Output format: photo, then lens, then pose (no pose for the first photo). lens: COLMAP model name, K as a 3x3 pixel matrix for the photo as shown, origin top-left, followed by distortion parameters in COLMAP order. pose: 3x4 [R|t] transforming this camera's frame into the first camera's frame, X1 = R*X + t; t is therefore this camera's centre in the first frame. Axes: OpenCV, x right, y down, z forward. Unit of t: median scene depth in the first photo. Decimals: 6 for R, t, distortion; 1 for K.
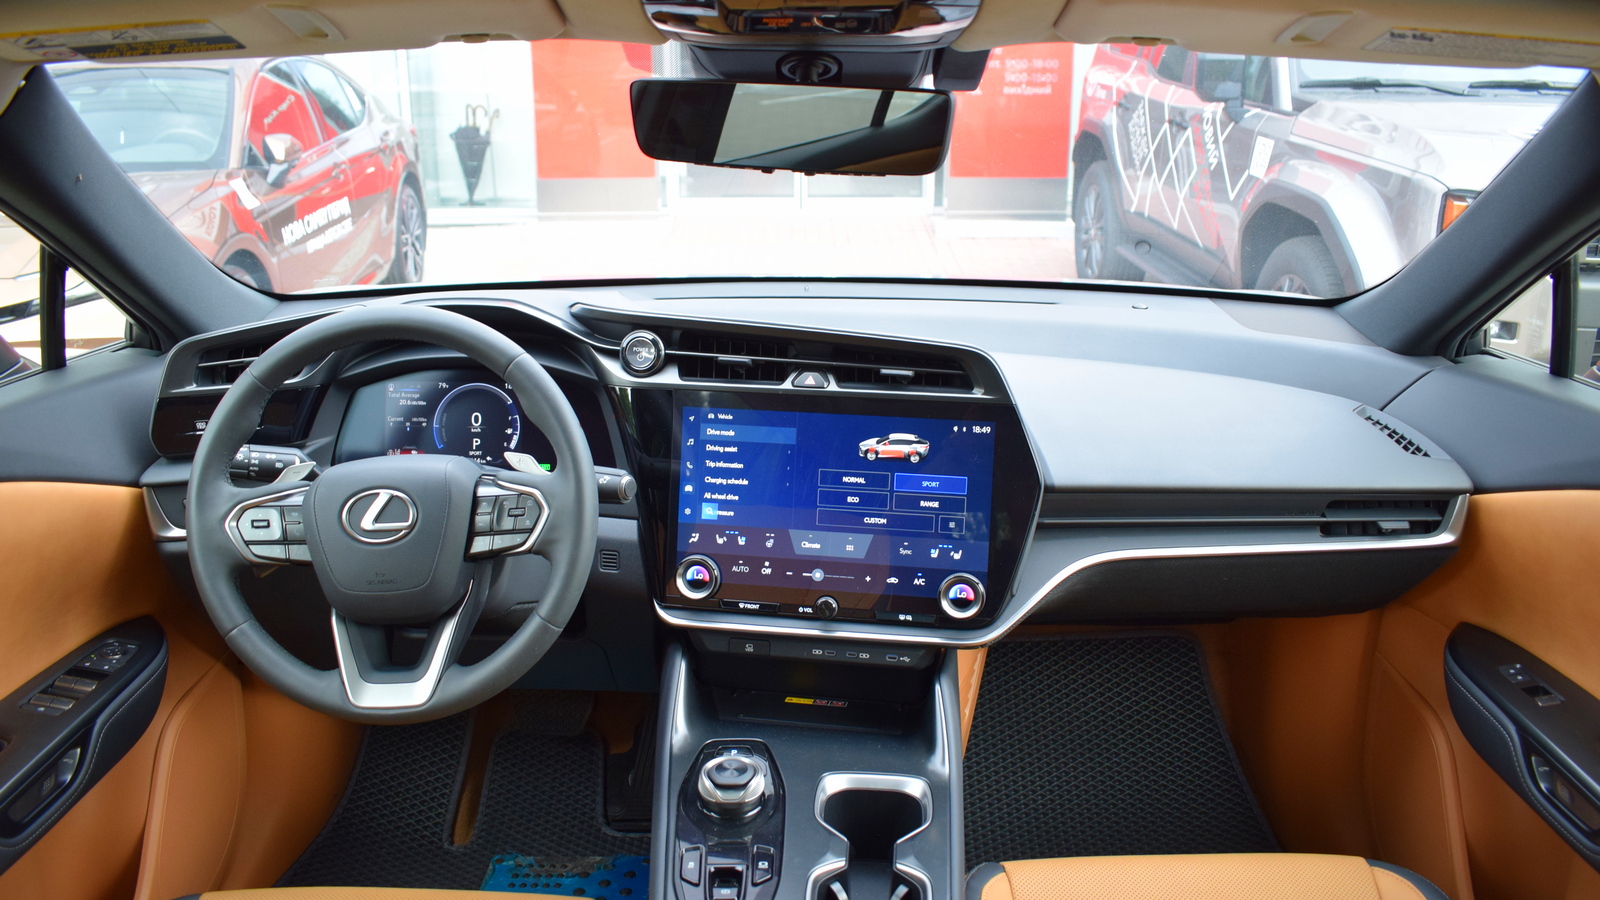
lens RADIAL K [[1288.3, 0, 800.0], [0, 1288.3, 450.0], [0, 0, 1]] dist [-0.095797, 0.003653]
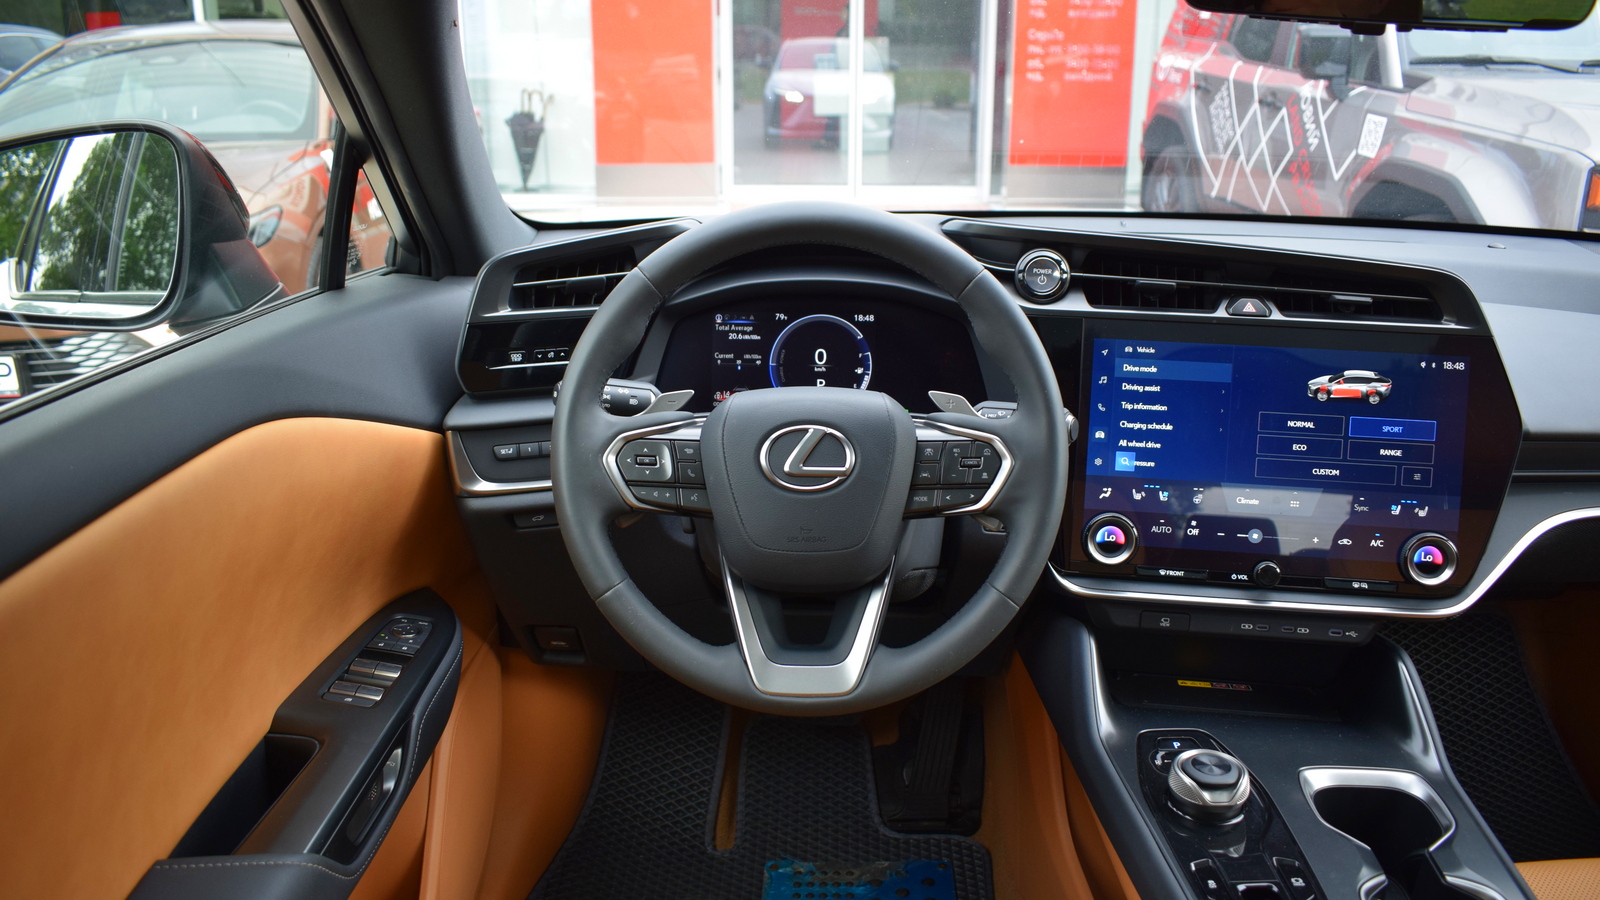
lens RADIAL K [[1260.7, 0, 800.0], [0, 1260.7, 450.0], [0, 0, 1]] dist [-0.096209, 0.002776]
pose [[0.999969, 0.003510, -0.006977, -0.280337], [-0.003471, 0.999979, 0.005533, 0.036271], [0.006997, -0.005508, 0.999960, 0.171928]]
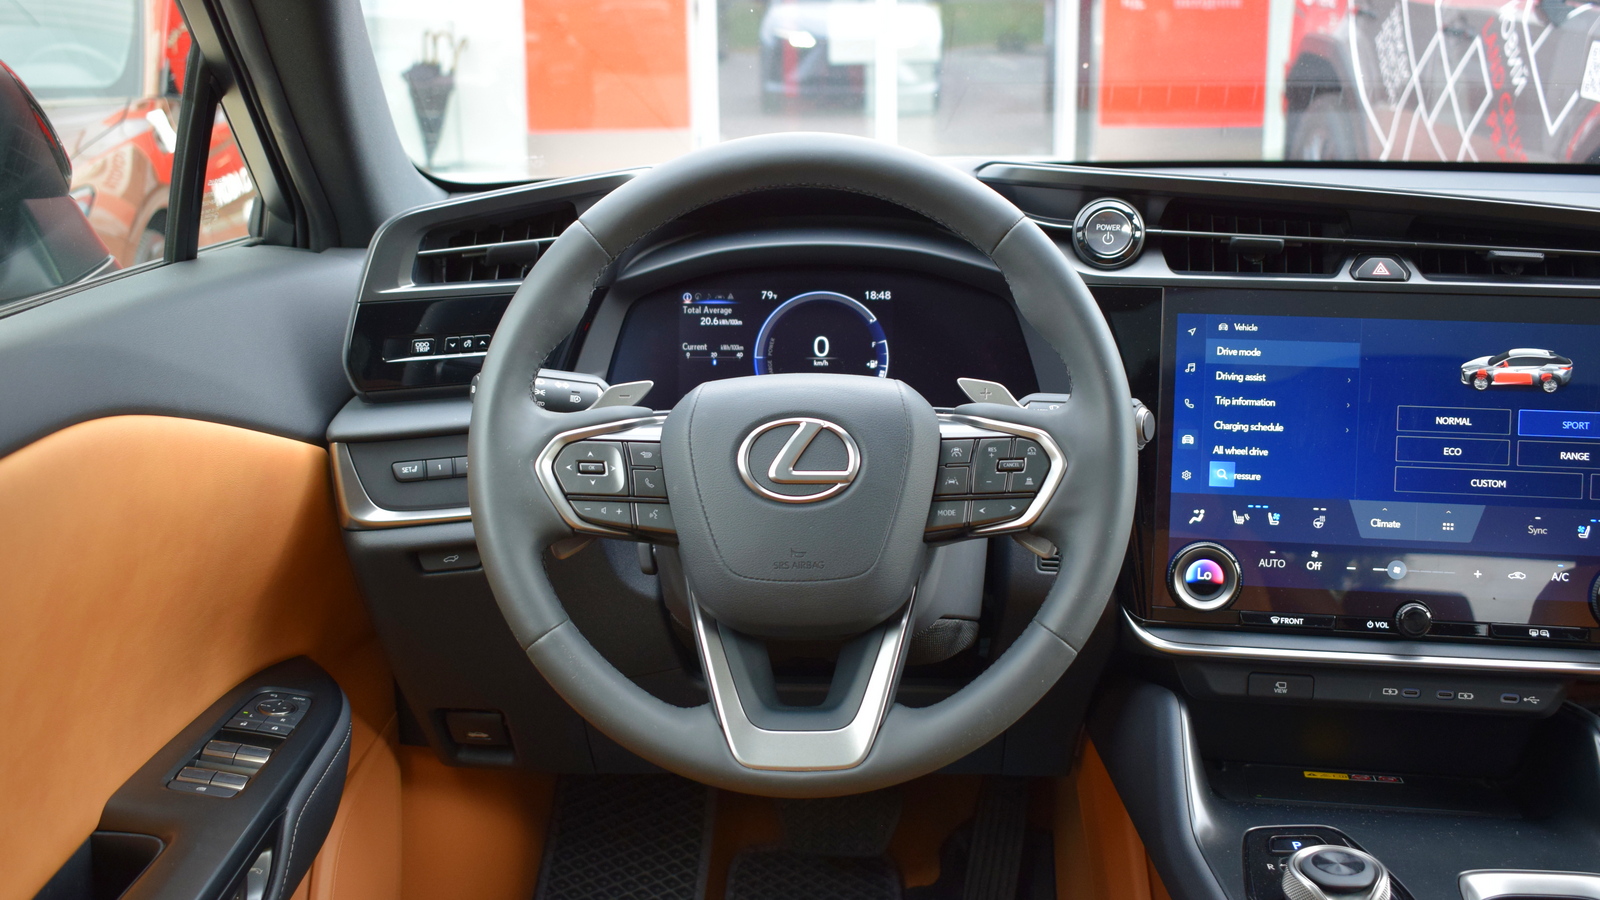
lens RADIAL K [[1774.4, 0, 800.0], [0, 1774.4, 450.0], [0, 0, 1]] dist [-0.067083, -0.006289]
pose [[0.999838, -0.007985, -0.016115, -0.268562], [0.007296, 0.999077, -0.042331, 0.071662], [0.016438, 0.042207, 0.998974, 0.110311]]
